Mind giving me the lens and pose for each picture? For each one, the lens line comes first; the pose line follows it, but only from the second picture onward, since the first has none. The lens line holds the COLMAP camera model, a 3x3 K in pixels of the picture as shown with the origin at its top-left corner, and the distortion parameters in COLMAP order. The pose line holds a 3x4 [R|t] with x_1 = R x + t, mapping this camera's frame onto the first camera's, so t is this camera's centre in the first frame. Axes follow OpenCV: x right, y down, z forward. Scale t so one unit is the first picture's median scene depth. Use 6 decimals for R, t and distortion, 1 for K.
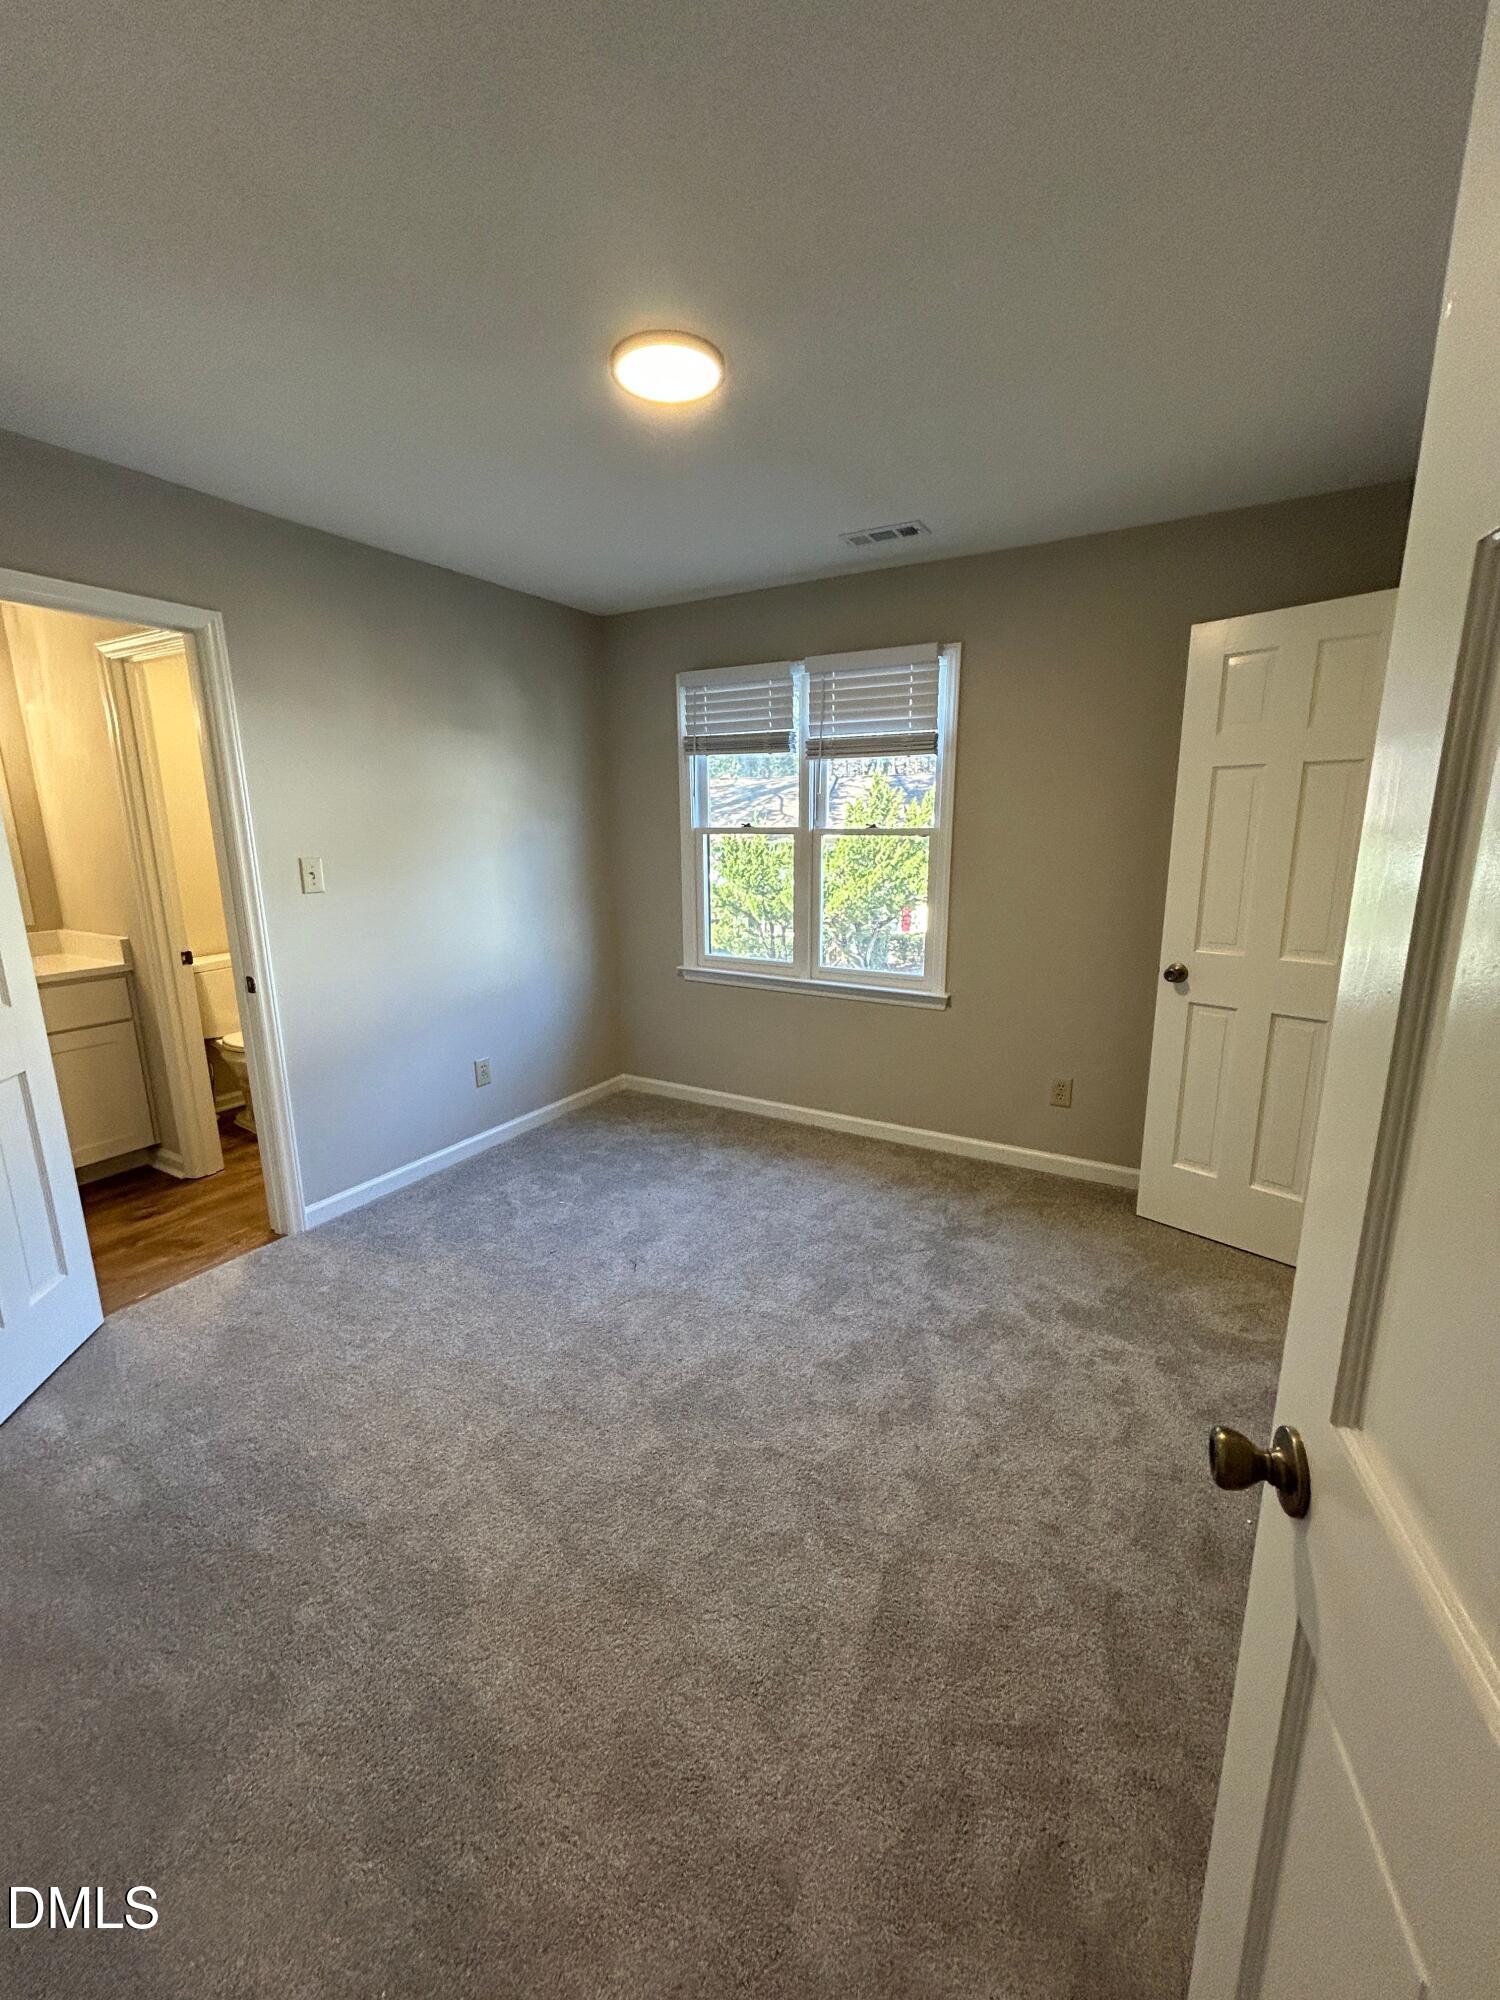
lens RADIAL K [[808.5, 0, 744.7], [0, 808.5, 1010.2], [0, 0, 1]] dist [0.000667, 0.000780]
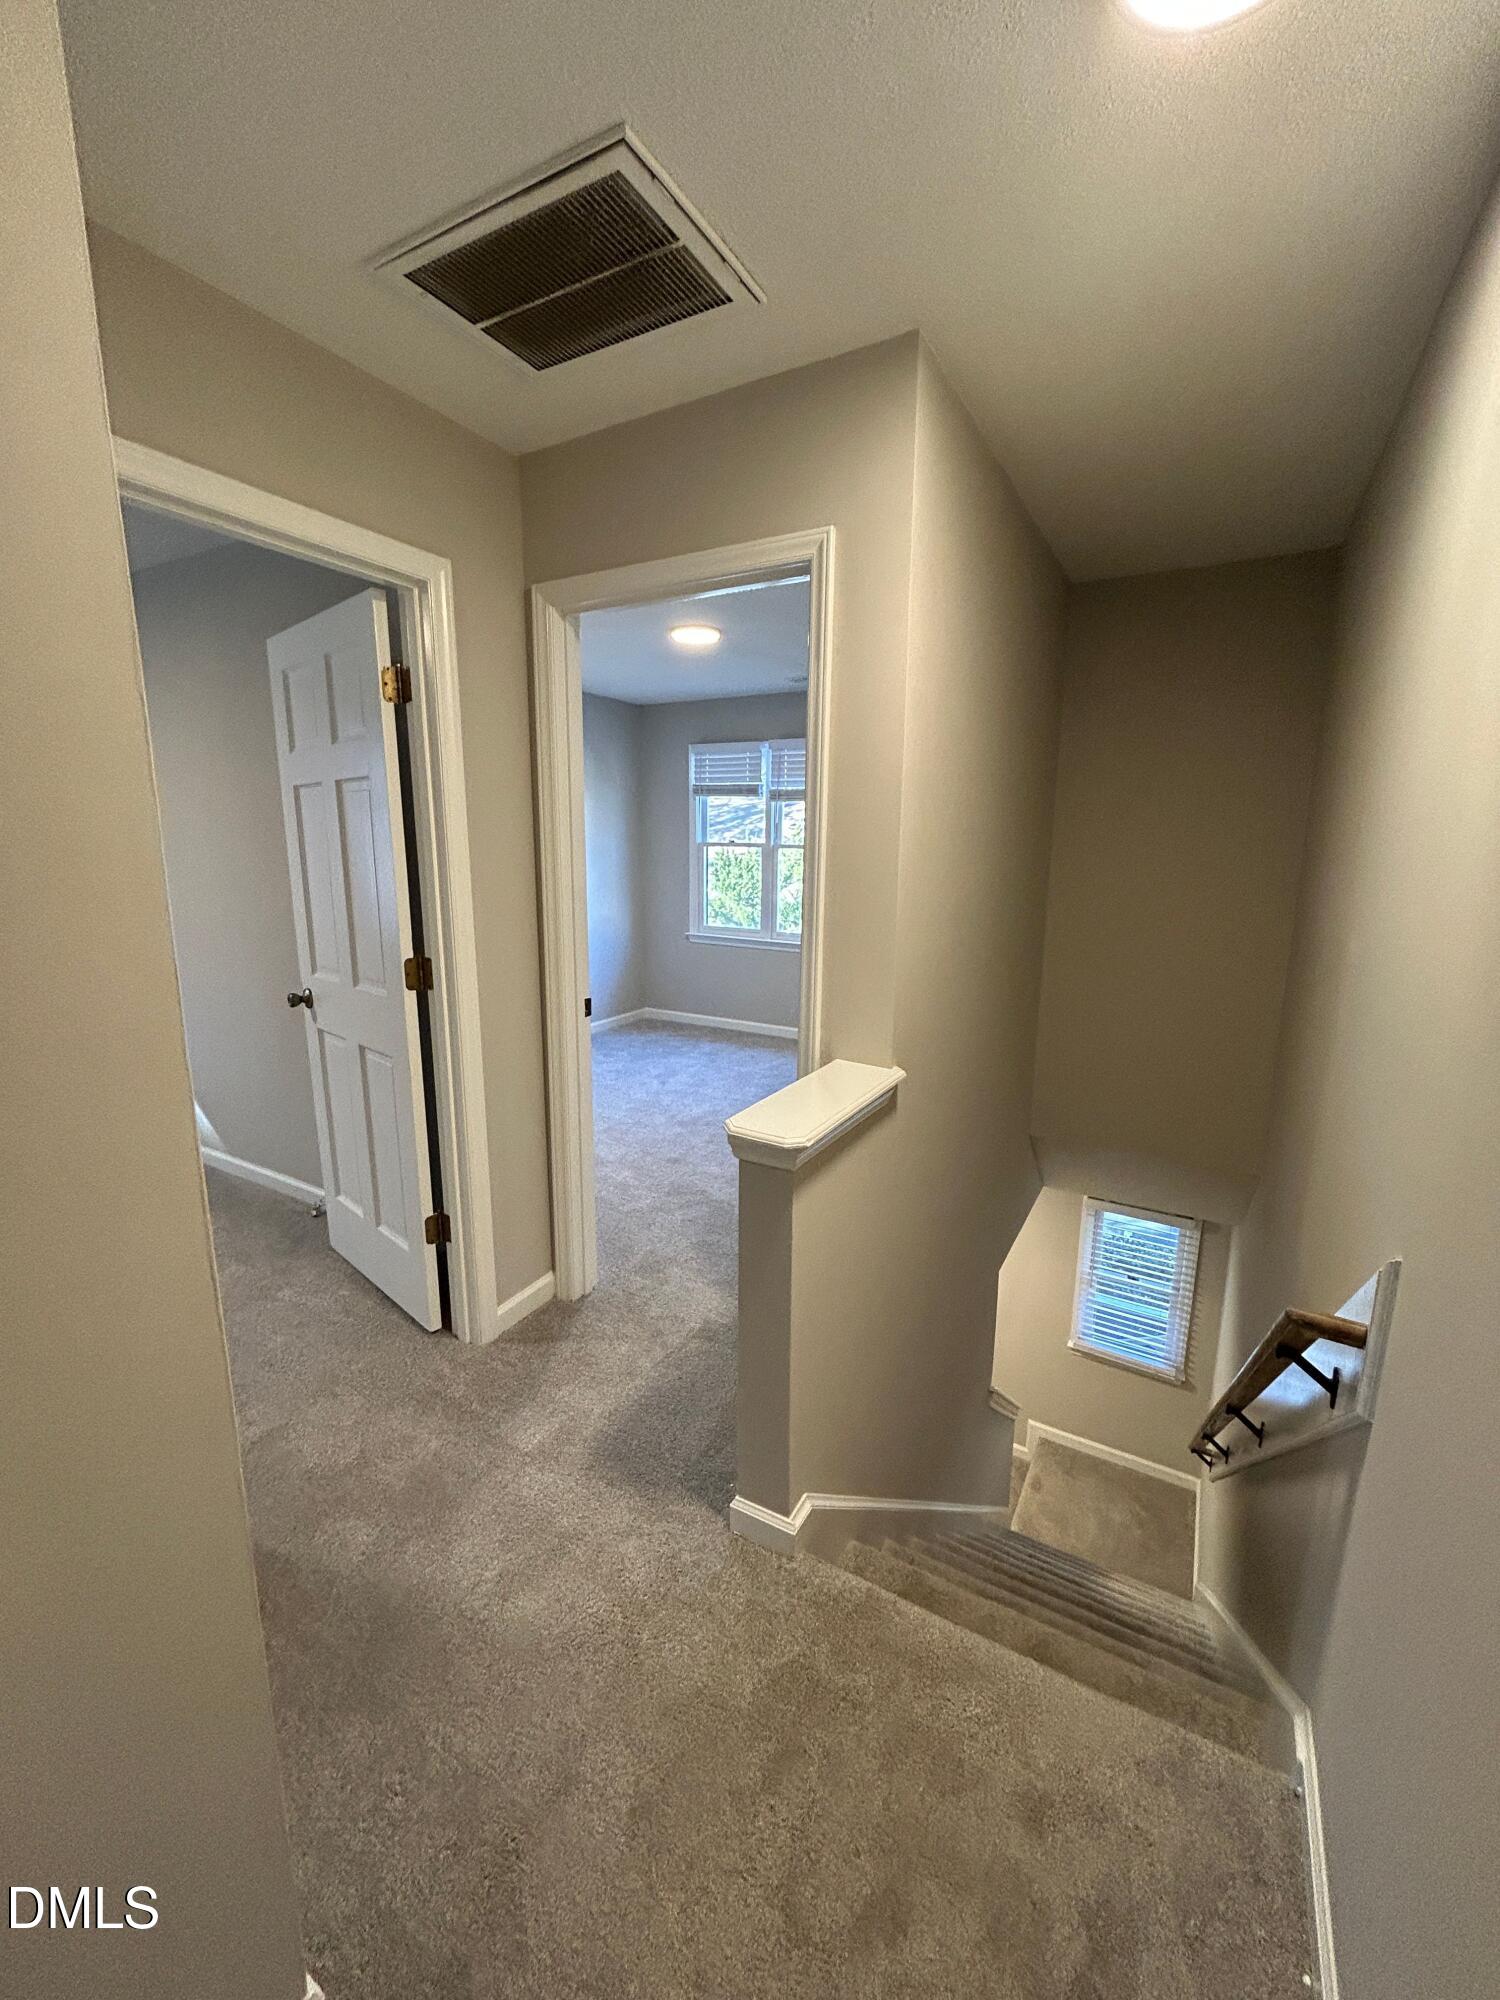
lens RADIAL K [[808.5, 0, 742.4], [0, 808.5, 1007.3], [0, 0, 1]] dist [0.000667, 0.000780]
pose [[0.999840, 0.015878, 0.008194, 0.014694], [-0.015678, 0.999591, -0.023932, 0.129257], [-0.008570, 0.023799, 0.999680, -0.556690]]
